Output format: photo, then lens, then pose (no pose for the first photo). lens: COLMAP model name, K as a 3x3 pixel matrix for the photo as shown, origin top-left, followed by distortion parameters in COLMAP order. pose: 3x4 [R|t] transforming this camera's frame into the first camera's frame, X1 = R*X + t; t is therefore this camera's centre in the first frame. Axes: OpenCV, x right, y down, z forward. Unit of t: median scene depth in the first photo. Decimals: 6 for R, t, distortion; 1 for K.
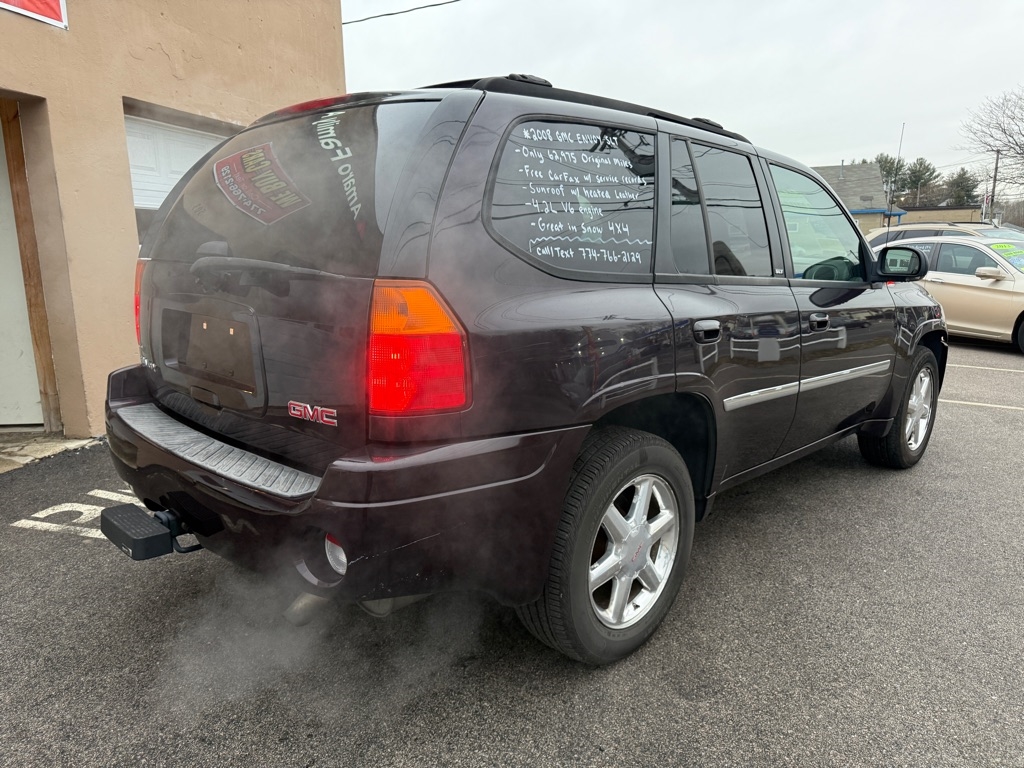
lens RADIAL K [[728.1, 0, 527.2], [0, 728.1, 387.0], [0, 0, 1]] dist [0.039589, -0.037661]
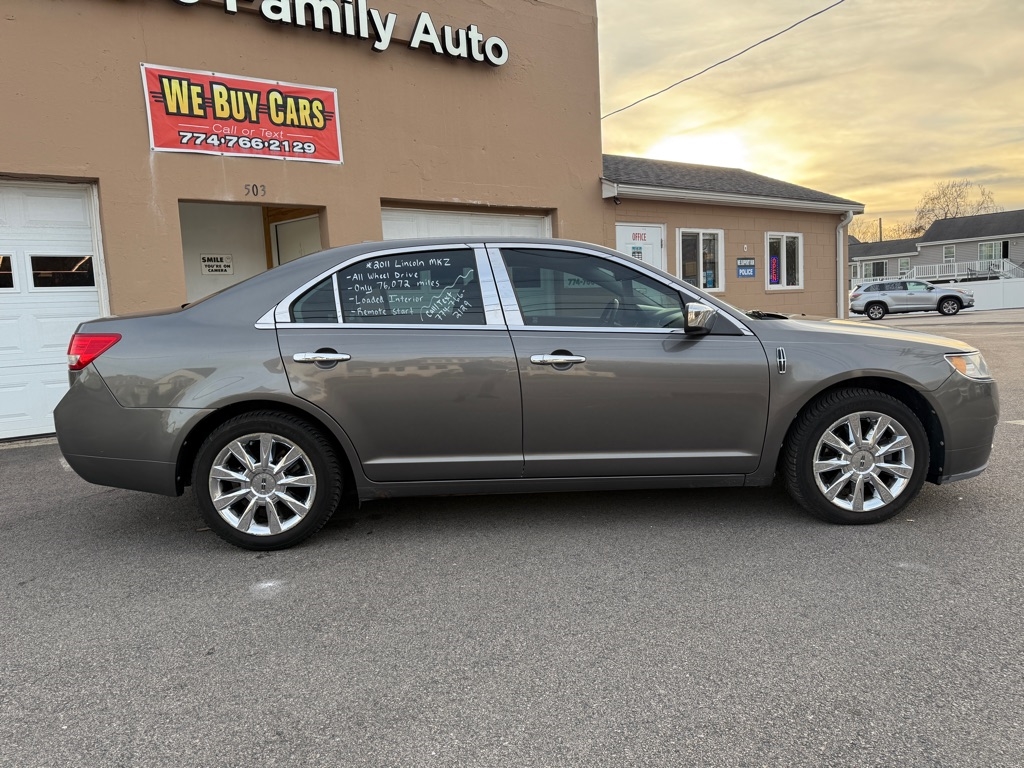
lens RADIAL K [[729.6, 0, 516.1], [0, 729.6, 387.2], [0, 0, 1]] dist [0.000127, -0.018202]
pose [[0.772993, 0.045778, -0.632761, 0.759687], [-0.088944, 0.995362, -0.036645, 0.058768], [0.628149, 0.084606, 0.773480, -0.023308]]
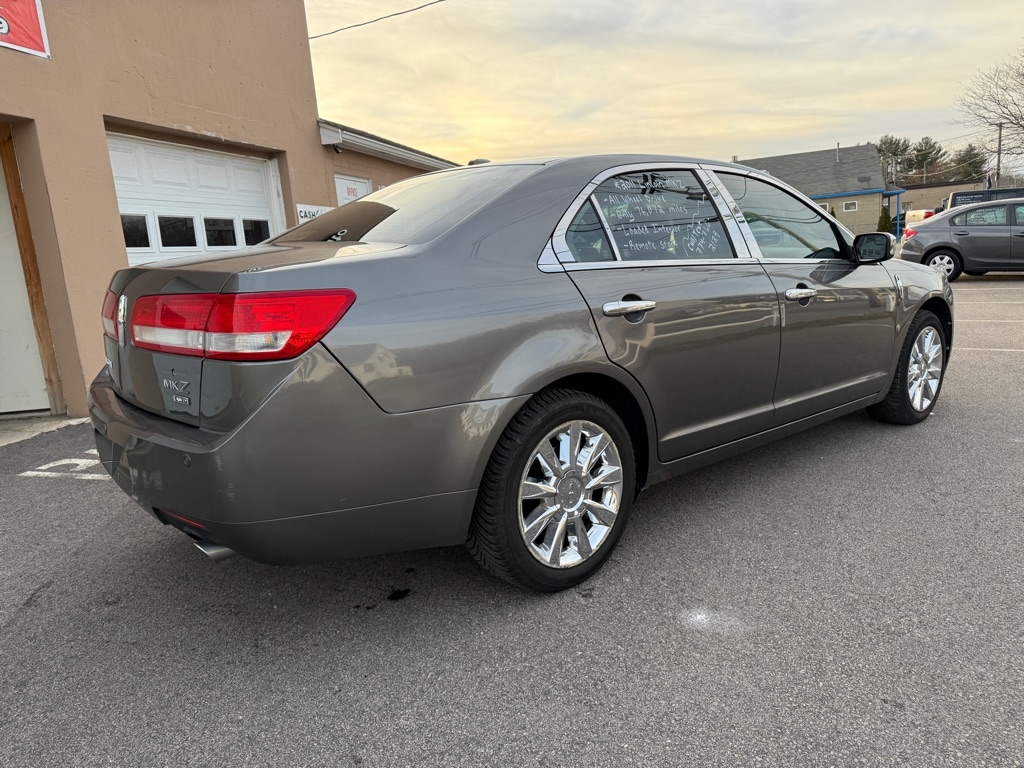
lens RADIAL K [[734.1, 0, 524.0], [0, 734.1, 386.0], [0, 0, 1]] dist [0.029303, -0.023347]
pose [[0.997795, -0.058565, -0.031239, 0.115060], [0.058158, 0.998212, -0.013781, 0.080162], [0.031990, 0.011934, 0.999417, -0.122754]]
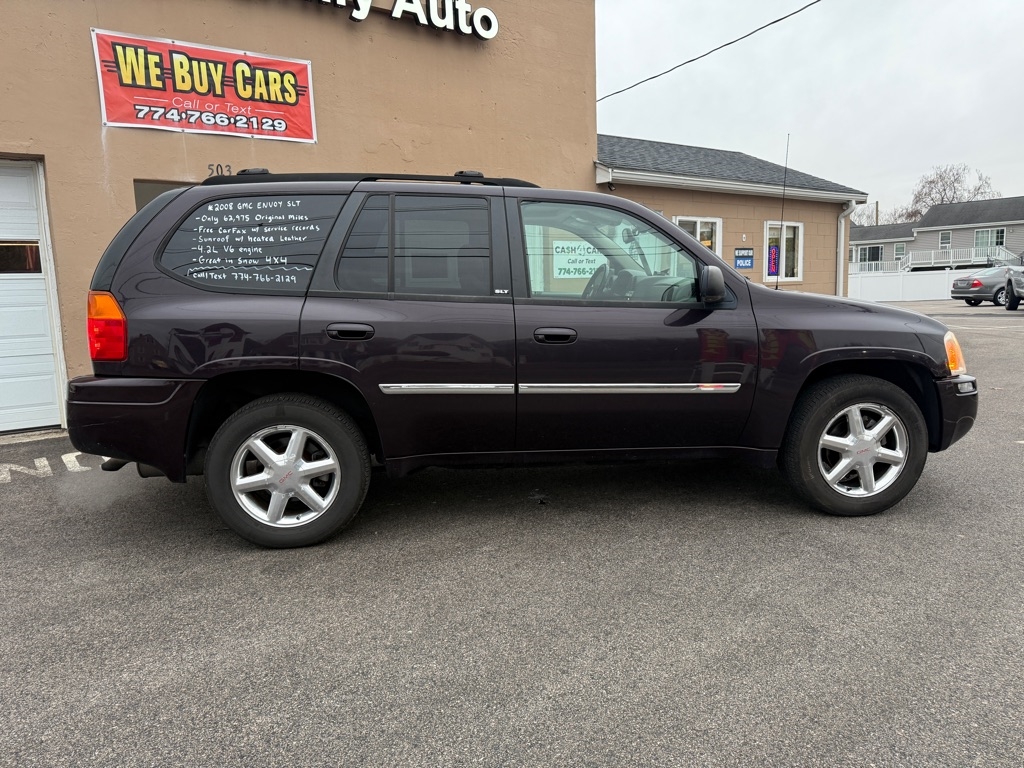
lens RADIAL K [[729.6, 0, 516.1], [0, 729.6, 387.2], [0, 0, 1]] dist [0.000127, -0.018202]
pose [[0.779375, 0.083484, -0.620972, 0.708337], [-0.109247, 0.994009, -0.003479, -0.000440], [0.616961, 0.070551, 0.783825, 0.058390]]
